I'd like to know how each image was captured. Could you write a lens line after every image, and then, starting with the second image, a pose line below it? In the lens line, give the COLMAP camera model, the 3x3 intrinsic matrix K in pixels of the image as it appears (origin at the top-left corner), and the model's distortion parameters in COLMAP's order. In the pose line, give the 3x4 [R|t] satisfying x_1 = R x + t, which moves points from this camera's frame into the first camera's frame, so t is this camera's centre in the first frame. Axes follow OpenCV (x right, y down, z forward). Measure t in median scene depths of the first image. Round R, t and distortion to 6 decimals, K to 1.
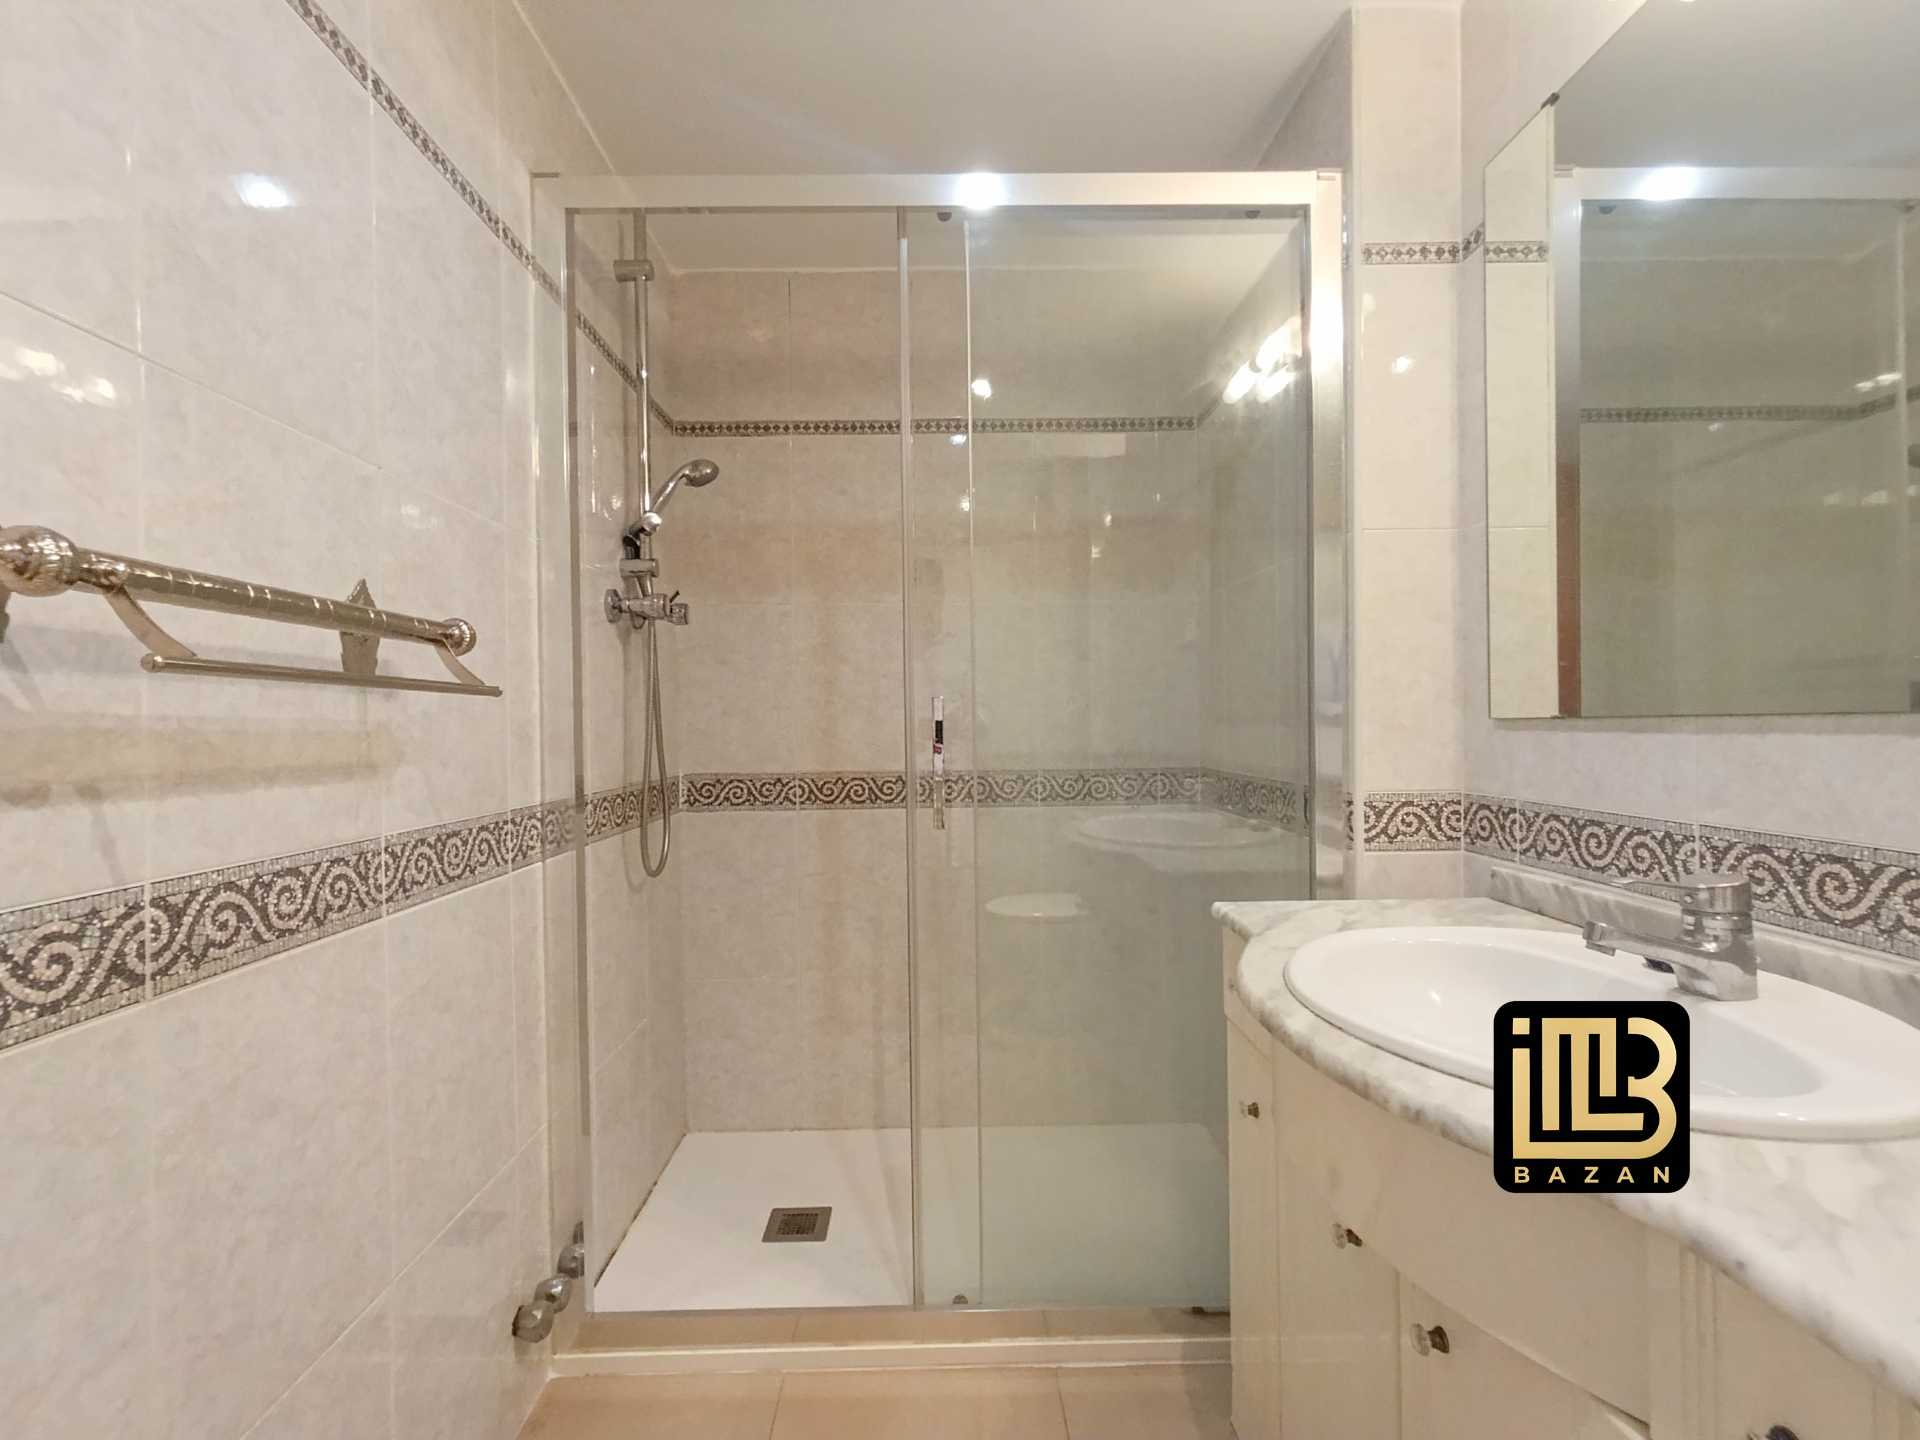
lens RADIAL K [[883.1, 0, 946.4], [0, 883.1, 729.3], [0, 0, 1]] dist [0.004353, -0.003583]
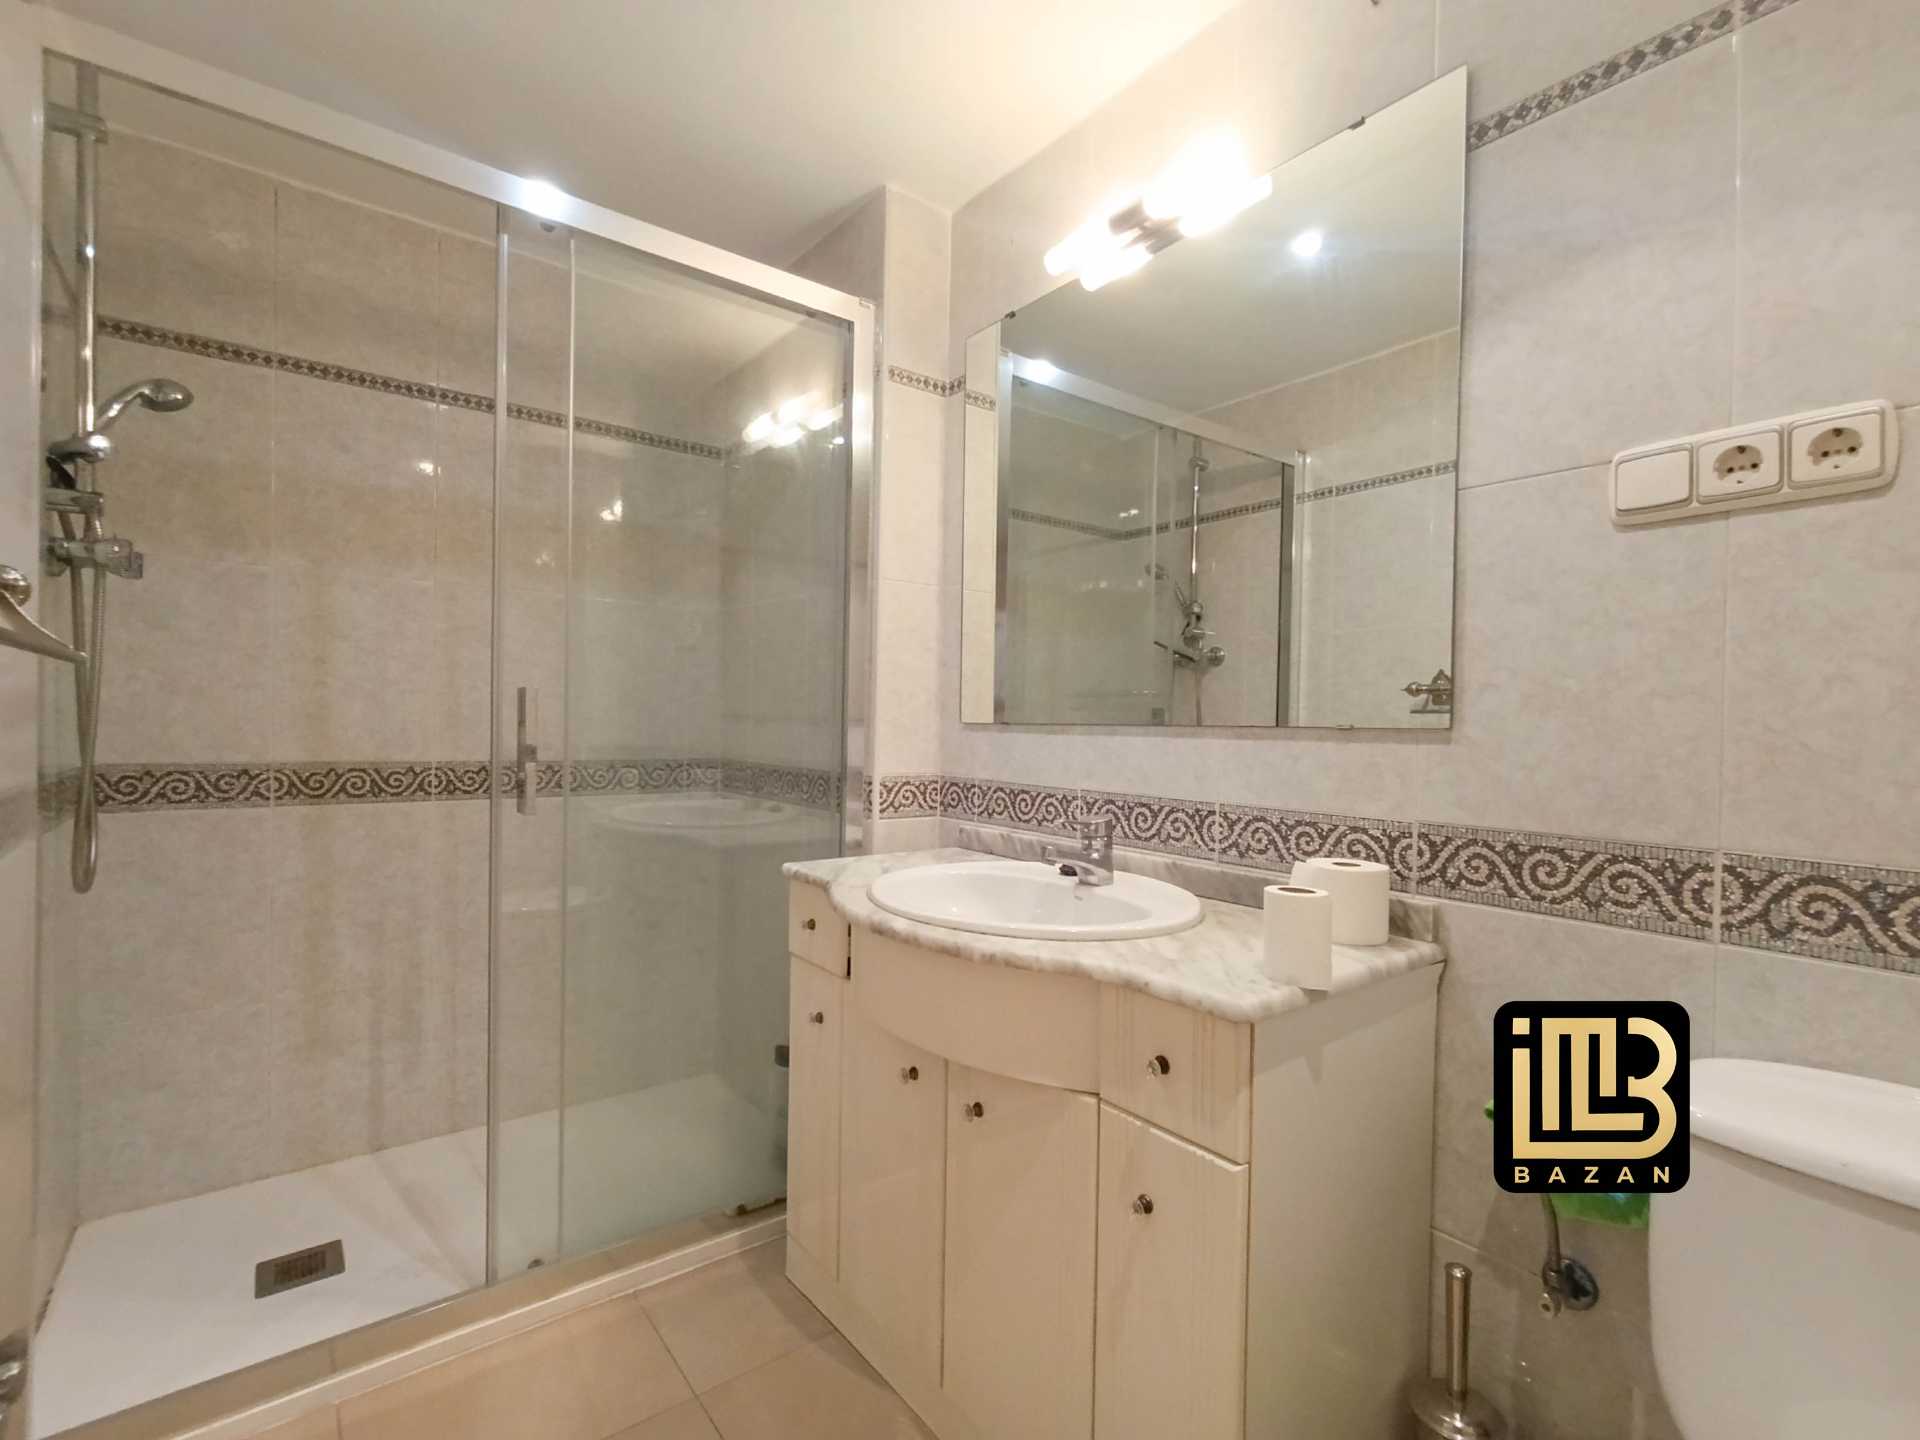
lens RADIAL K [[883.1, 0, 952.6], [0, 883.1, 730.3], [0, 0, 1]] dist [0.004353, -0.003583]
pose [[0.797025, 0.022241, 0.603537, -0.238283], [-0.025259, 0.999675, -0.003483, 0.004967], [-0.603418, -0.012469, 0.797328, -0.125507]]
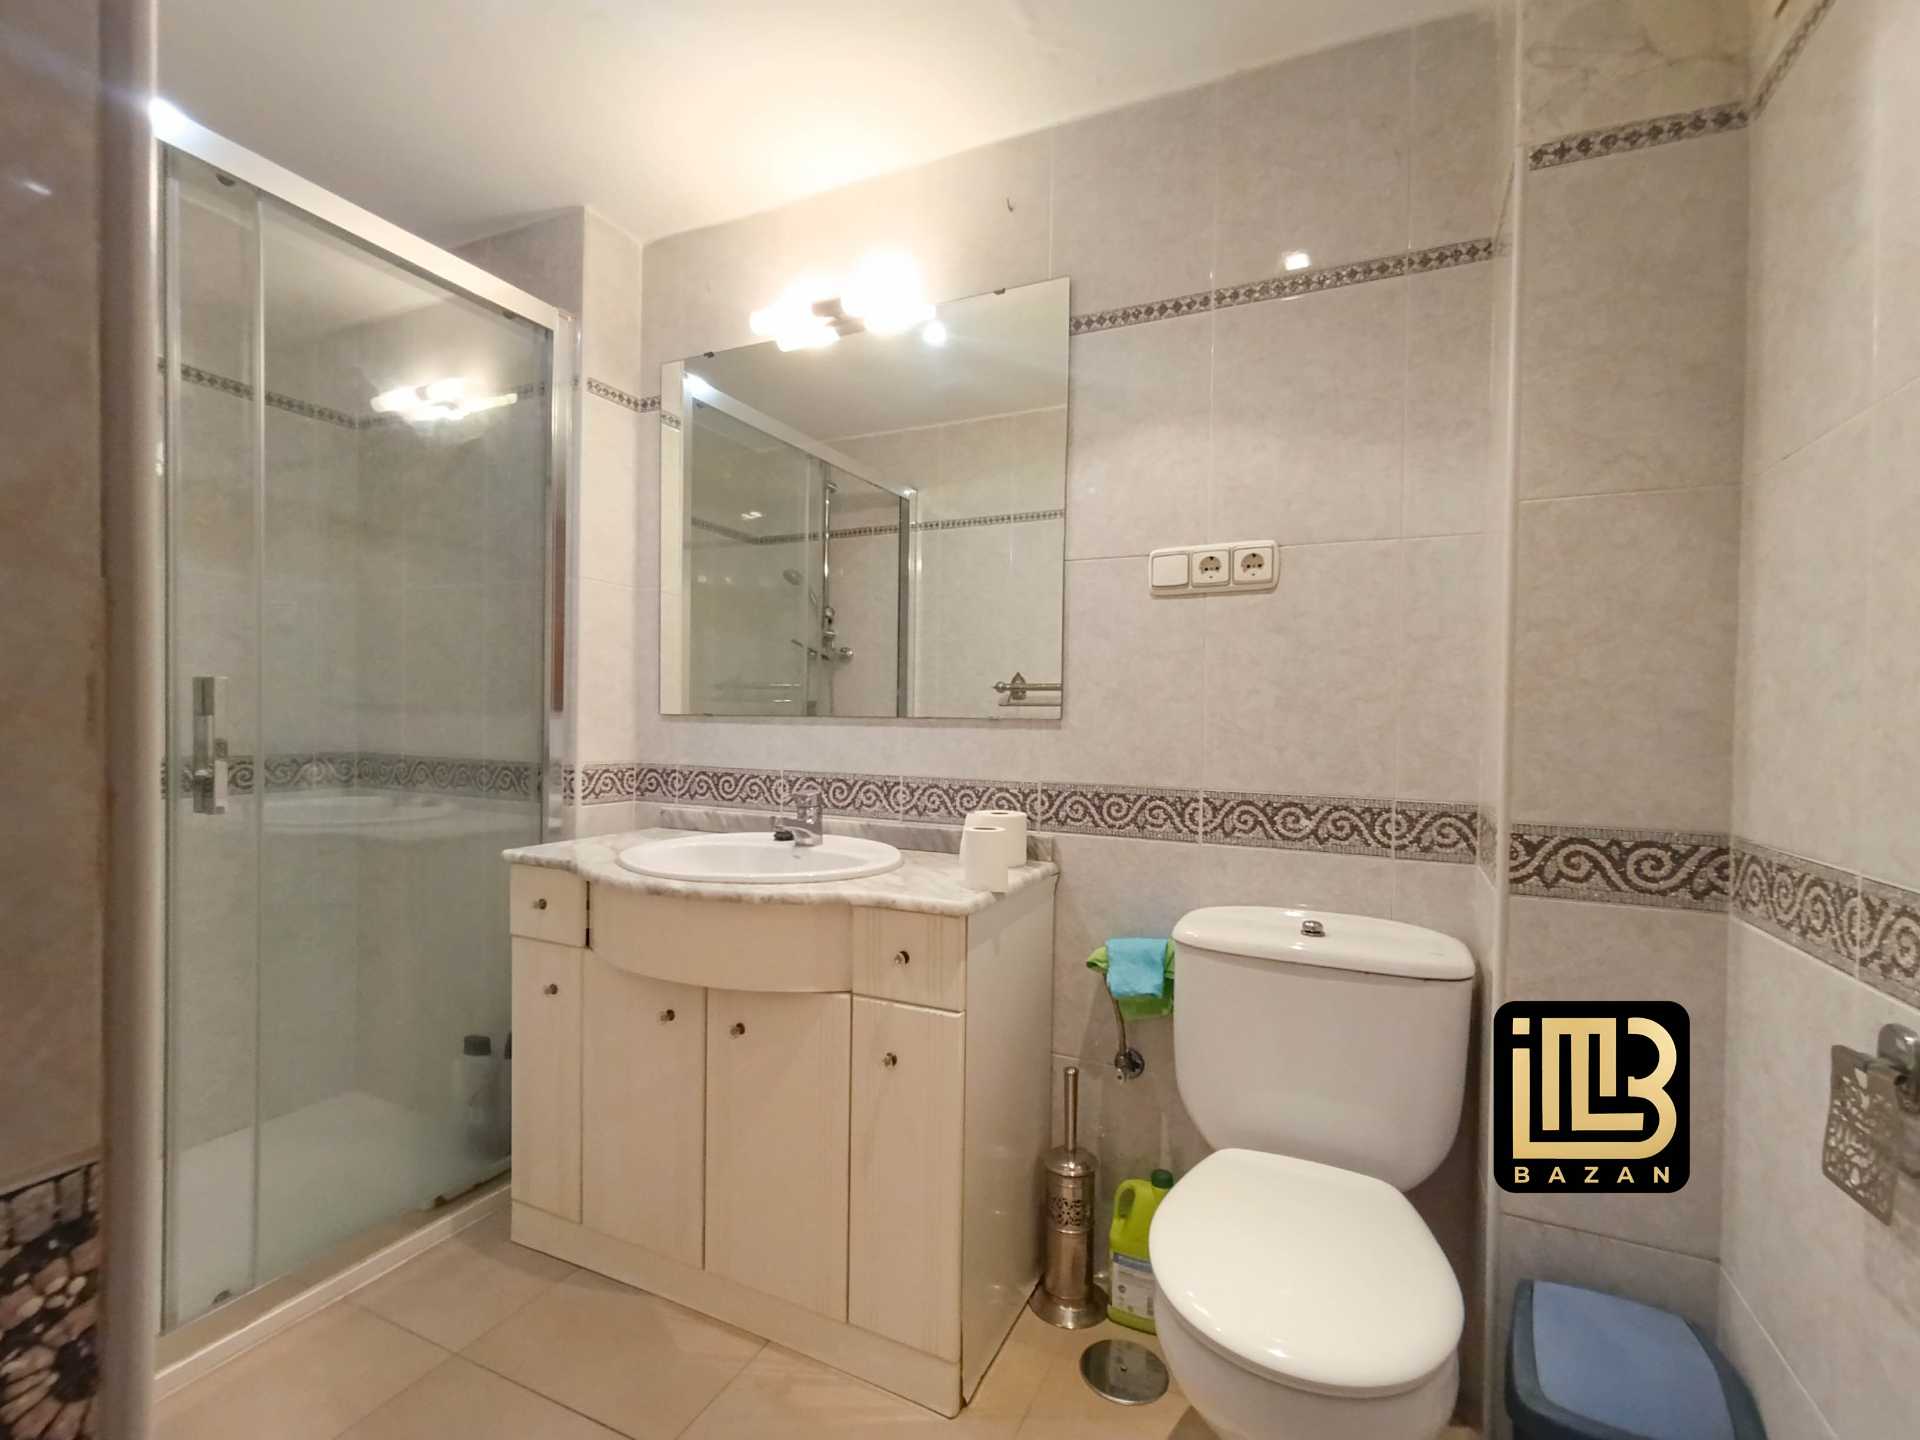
lens RADIAL K [[883.1, 0, 963.0], [0, 883.1, 726.4], [0, 0, 1]] dist [0.004353, -0.003583]
pose [[0.421176, 0.011932, 0.906900, -0.535317], [-0.016845, 0.999844, -0.005332, 0.008108], [-0.906822, -0.013031, 0.421311, -0.144258]]
